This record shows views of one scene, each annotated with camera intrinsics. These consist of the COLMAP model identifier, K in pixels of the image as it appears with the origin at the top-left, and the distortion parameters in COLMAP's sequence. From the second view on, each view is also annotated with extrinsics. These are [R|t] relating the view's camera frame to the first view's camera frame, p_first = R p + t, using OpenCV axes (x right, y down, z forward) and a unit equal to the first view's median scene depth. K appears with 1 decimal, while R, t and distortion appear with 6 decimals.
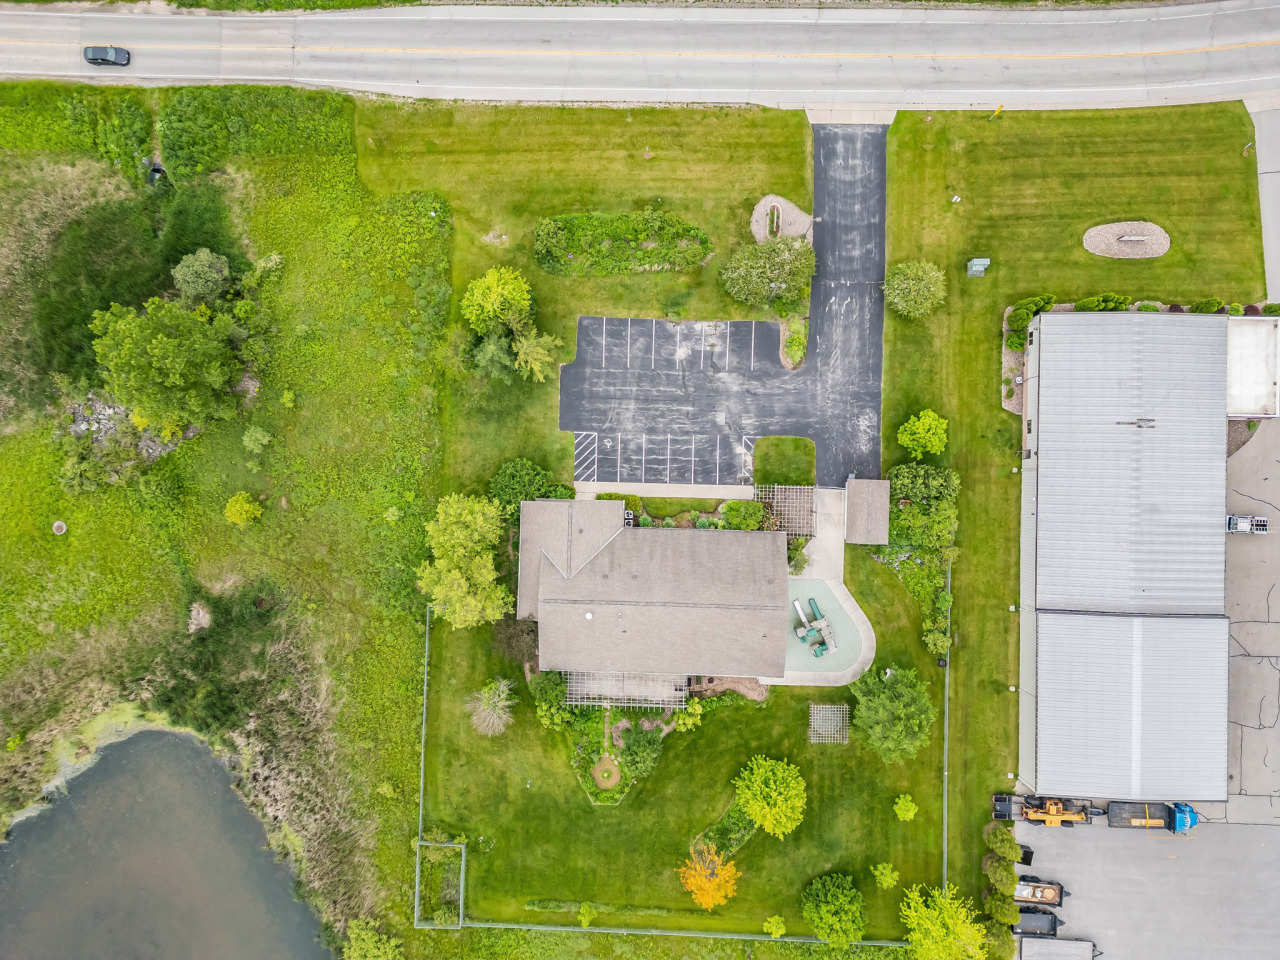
lens RADIAL K [[879.0, 0, 643.2], [0, 879.0, 488.0], [0, 0, 1]] dist [0.052280, -0.039236]
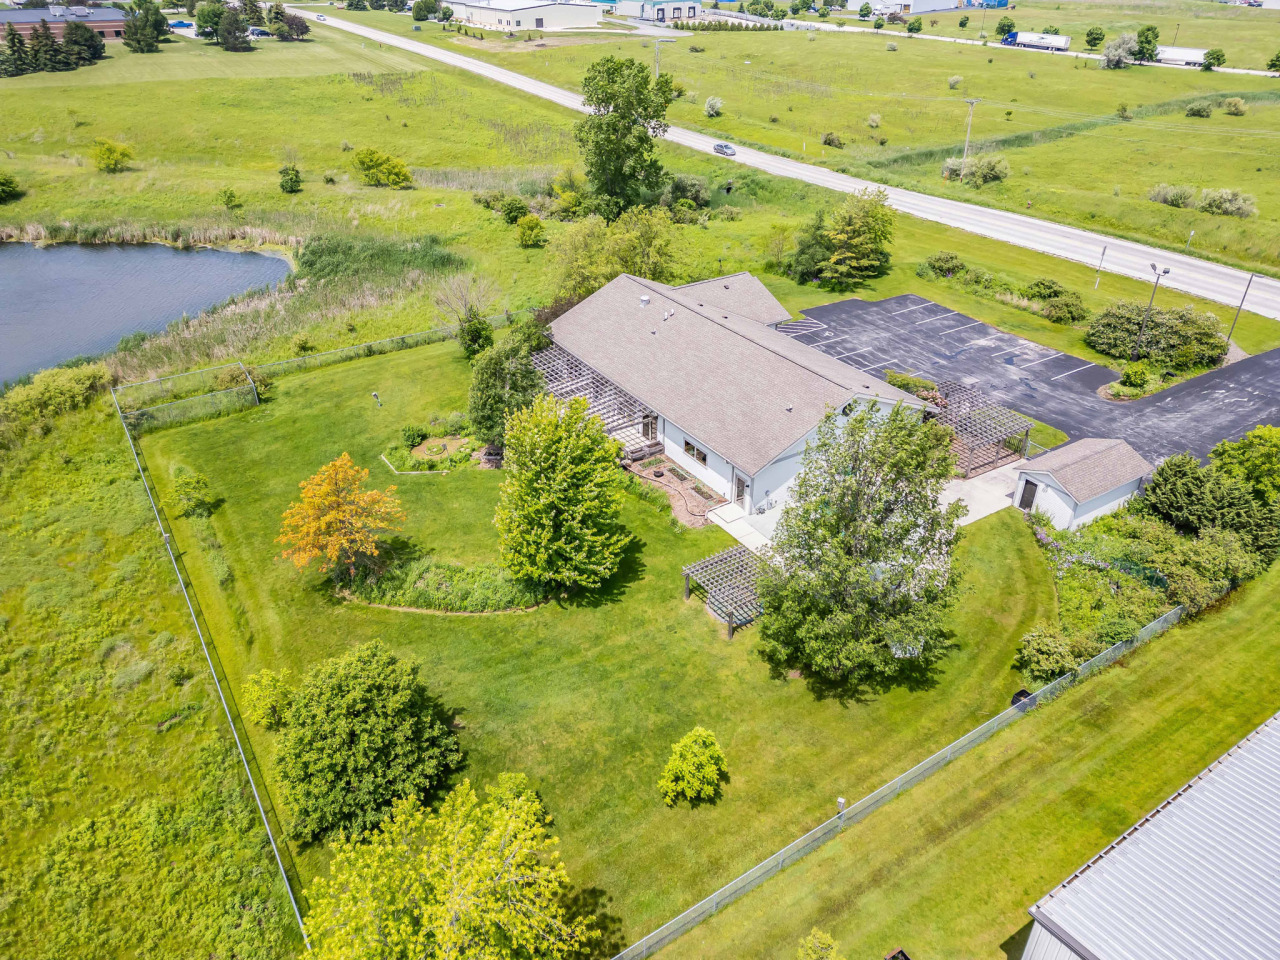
lens RADIAL K [[889.4, 0, 644.8], [0, 889.4, 497.2], [0, 0, 1]] dist [0.045554, -0.001744]
pose [[0.570365, 0.469368, -0.674075, 0.463132], [-0.821303, 0.313801, -0.476436, 0.499461], [-0.012098, 0.825362, 0.564475, 0.676827]]
